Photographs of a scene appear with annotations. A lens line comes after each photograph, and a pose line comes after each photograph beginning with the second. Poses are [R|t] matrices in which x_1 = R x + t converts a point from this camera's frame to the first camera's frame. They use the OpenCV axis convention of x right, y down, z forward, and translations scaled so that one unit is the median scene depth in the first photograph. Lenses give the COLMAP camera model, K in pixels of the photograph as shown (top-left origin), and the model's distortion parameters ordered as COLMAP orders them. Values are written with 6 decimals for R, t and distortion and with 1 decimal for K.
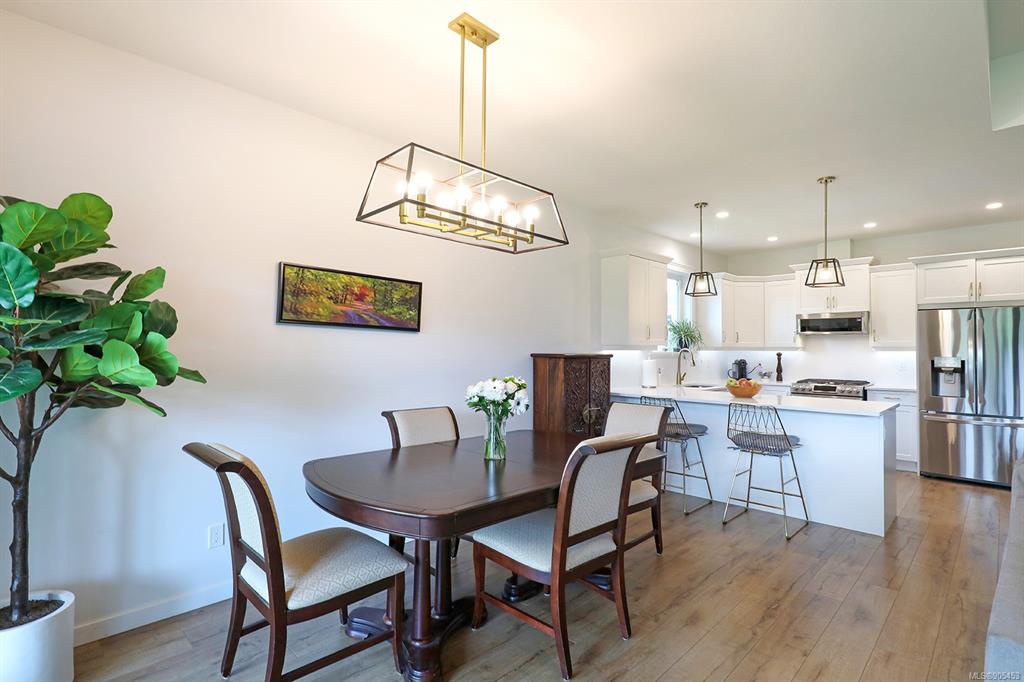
lens RADIAL K [[511.6, 0, 511.0], [0, 511.6, 339.9], [0, 0, 1]] dist [0.001543, 0.000227]
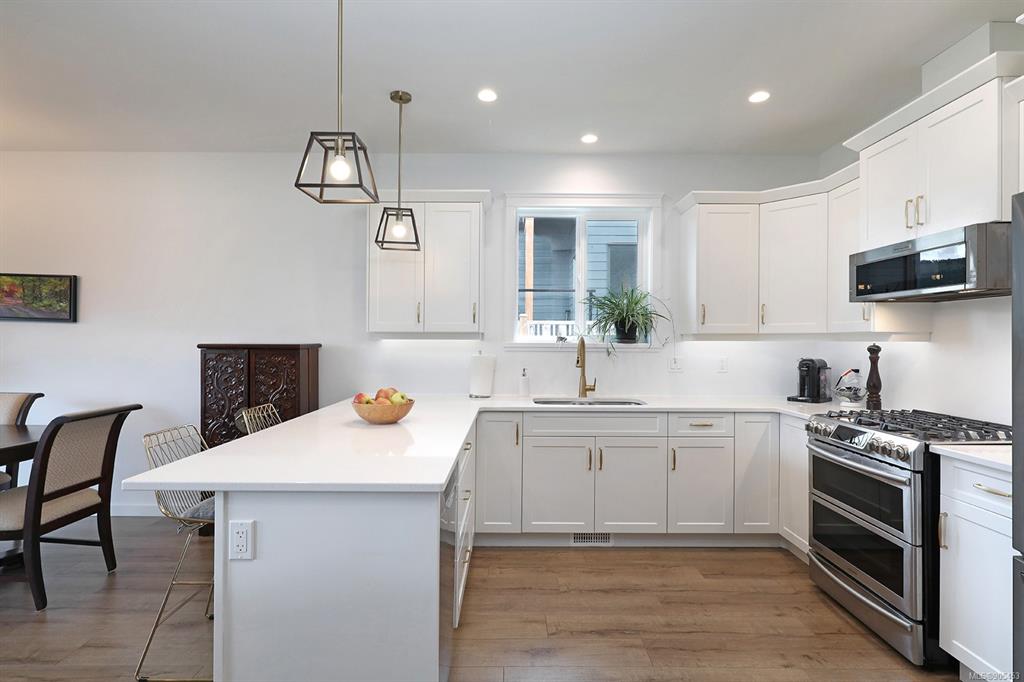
lens RADIAL K [[511.6, 0, 505.7], [0, 511.6, 340.3], [0, 0, 1]] dist [0.001543, 0.000227]
pose [[0.694802, -0.001968, -0.719199, 0.864122], [0.013020, 0.999867, 0.009842, 0.016950], [0.719083, -0.016202, 0.694735, 0.645368]]
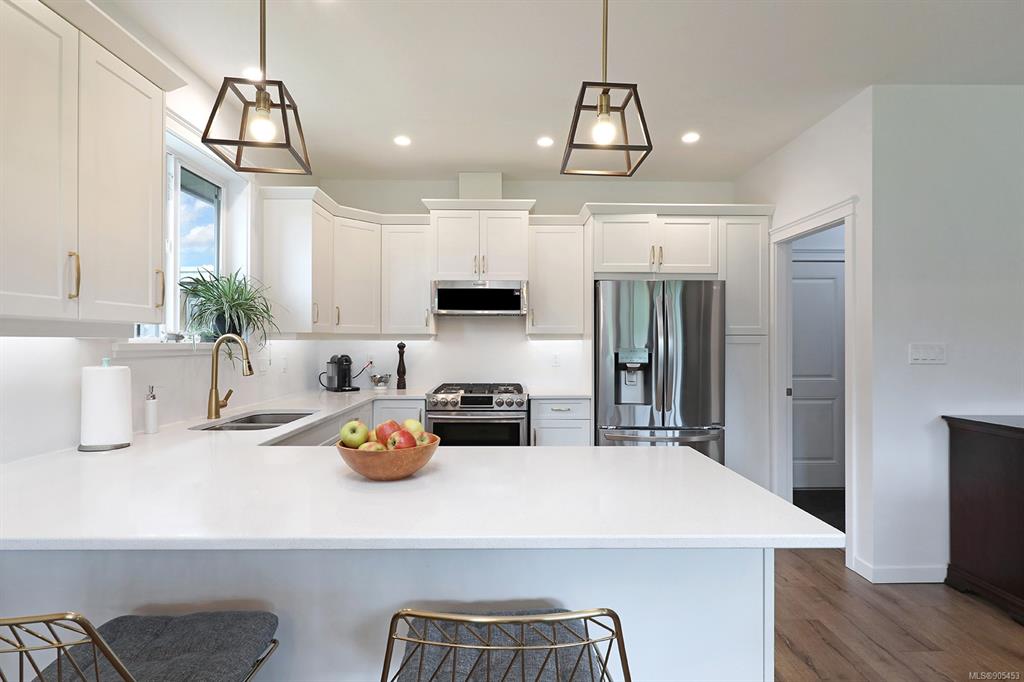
lens RADIAL K [[511.6, 0, 519.4], [0, 511.6, 344.8], [0, 0, 1]] dist [0.001543, 0.000227]
pose [[0.696184, -0.007406, 0.717826, 0.247258], [-0.012000, 0.999687, 0.021951, 0.016095], [-0.717763, -0.023896, 0.695877, 0.645879]]
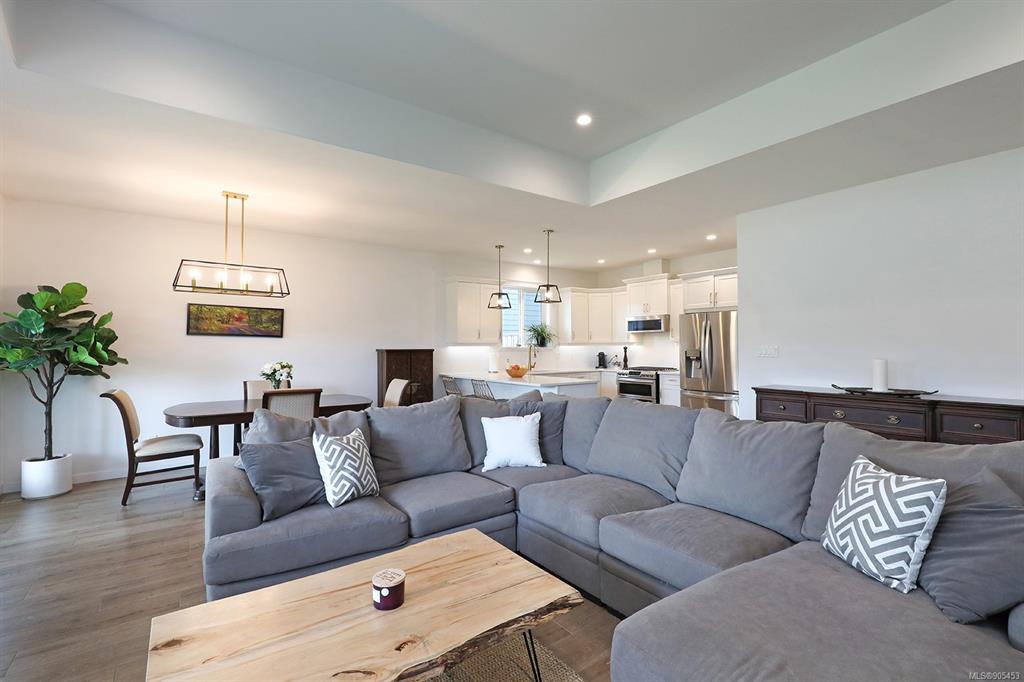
lens RADIAL K [[478.8, 0, 508.1], [0, 478.8, 340.5], [0, 0, 1]] dist [0.001855, 0.000237]
pose [[0.986748, -0.014002, -0.161655, 0.594979], [0.014927, 0.999878, 0.004509, -0.001070], [0.161572, -0.006862, 0.986837, -0.338277]]
